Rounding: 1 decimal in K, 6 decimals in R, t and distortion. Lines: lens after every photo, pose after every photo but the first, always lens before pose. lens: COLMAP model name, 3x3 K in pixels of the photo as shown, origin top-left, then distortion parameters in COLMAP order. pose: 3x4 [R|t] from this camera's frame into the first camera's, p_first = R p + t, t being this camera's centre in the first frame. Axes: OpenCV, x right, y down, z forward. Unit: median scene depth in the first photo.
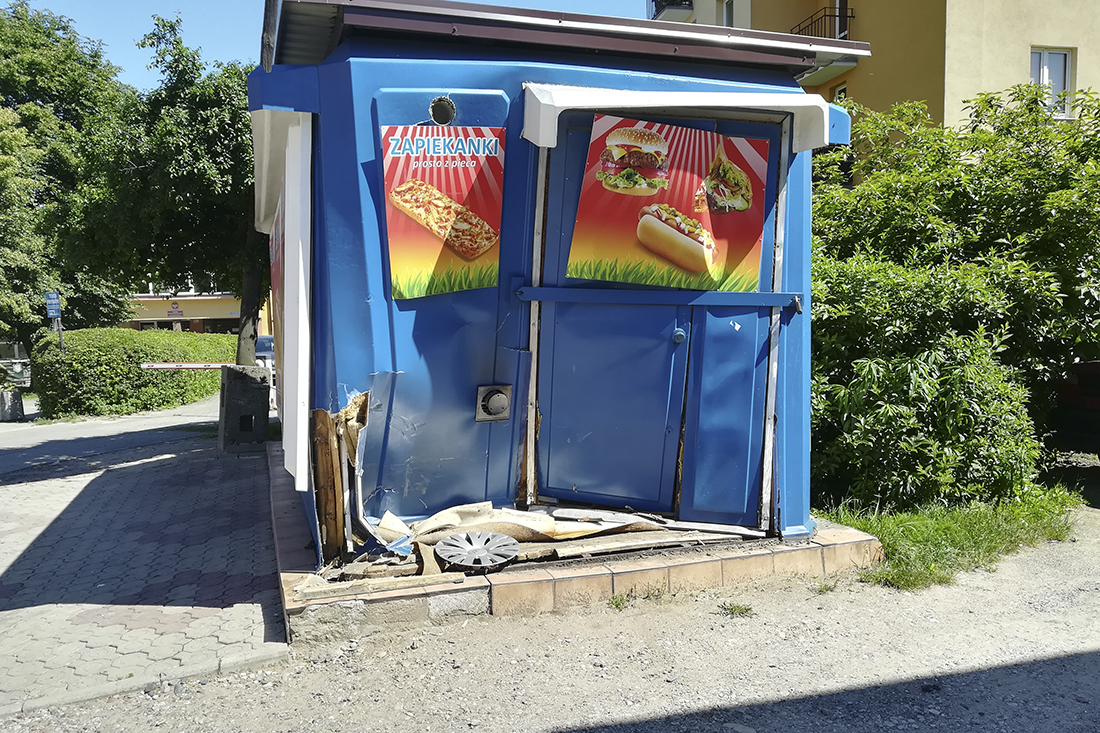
lens RADIAL K [[783.0, 0, 553.1], [0, 783.0, 364.5], [0, 0, 1]] dist [0.029828, -0.017118]
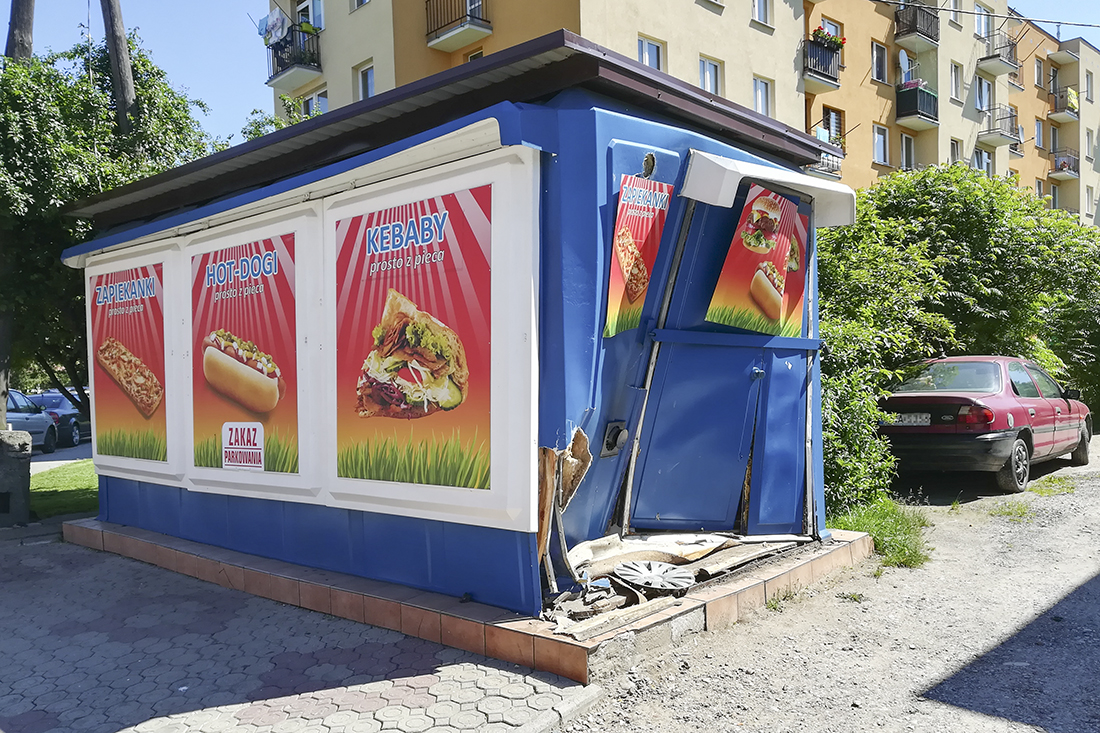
lens RADIAL K [[783.0, 0, 555.0], [0, 783.0, 366.1], [0, 0, 1]] dist [0.029828, -0.017118]
pose [[0.886137, -0.002416, 0.463417, -0.719892], [0.037331, 0.997109, -0.066184, 0.020658], [-0.461917, 0.075948, 0.883665, 0.112650]]
